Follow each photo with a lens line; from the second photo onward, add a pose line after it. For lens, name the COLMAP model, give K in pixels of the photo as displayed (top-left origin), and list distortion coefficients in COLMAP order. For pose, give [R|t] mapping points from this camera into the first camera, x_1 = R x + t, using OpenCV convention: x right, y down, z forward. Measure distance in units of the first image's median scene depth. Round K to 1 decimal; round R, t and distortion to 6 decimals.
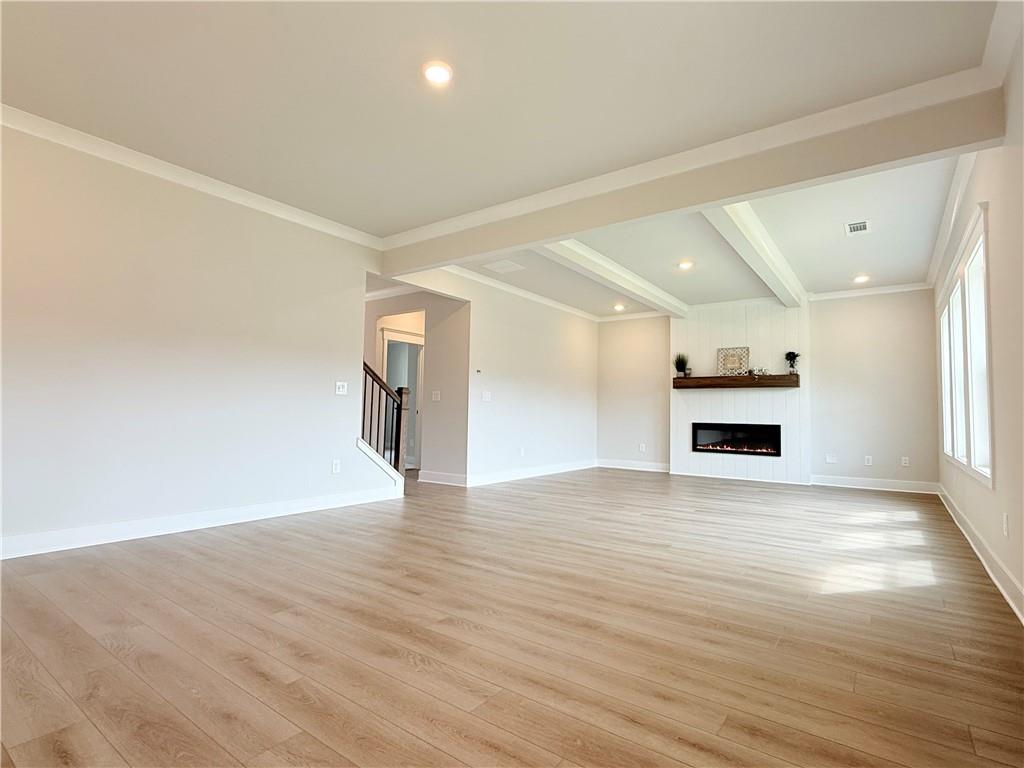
lens RADIAL K [[514.2, 0, 508.6], [0, 514.2, 384.1], [0, 0, 1]] dist [-0.001063, 0.000641]
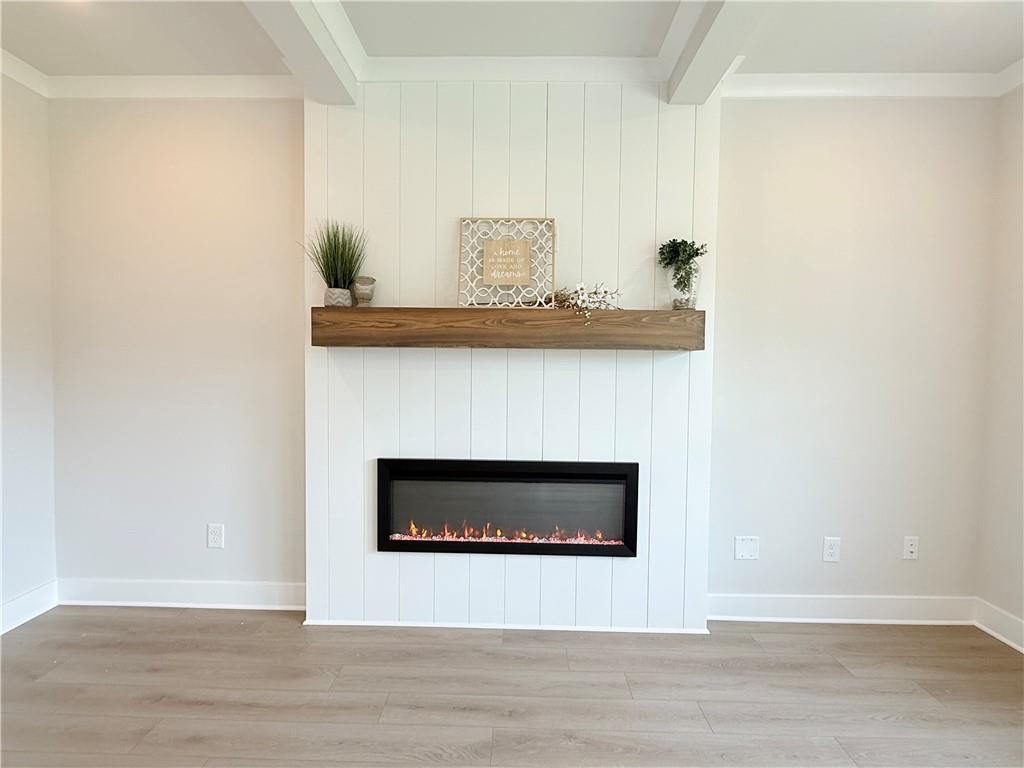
lens RADIAL K [[514.2, 0, 506.8], [0, 514.2, 386.3], [0, 0, 1]] dist [-0.001063, 0.000641]
pose [[0.813213, -0.035908, 0.580858, 0.250444], [-0.029773, 0.994221, 0.103143, -0.001516], [-0.581204, -0.101171, 0.807444, 0.732183]]
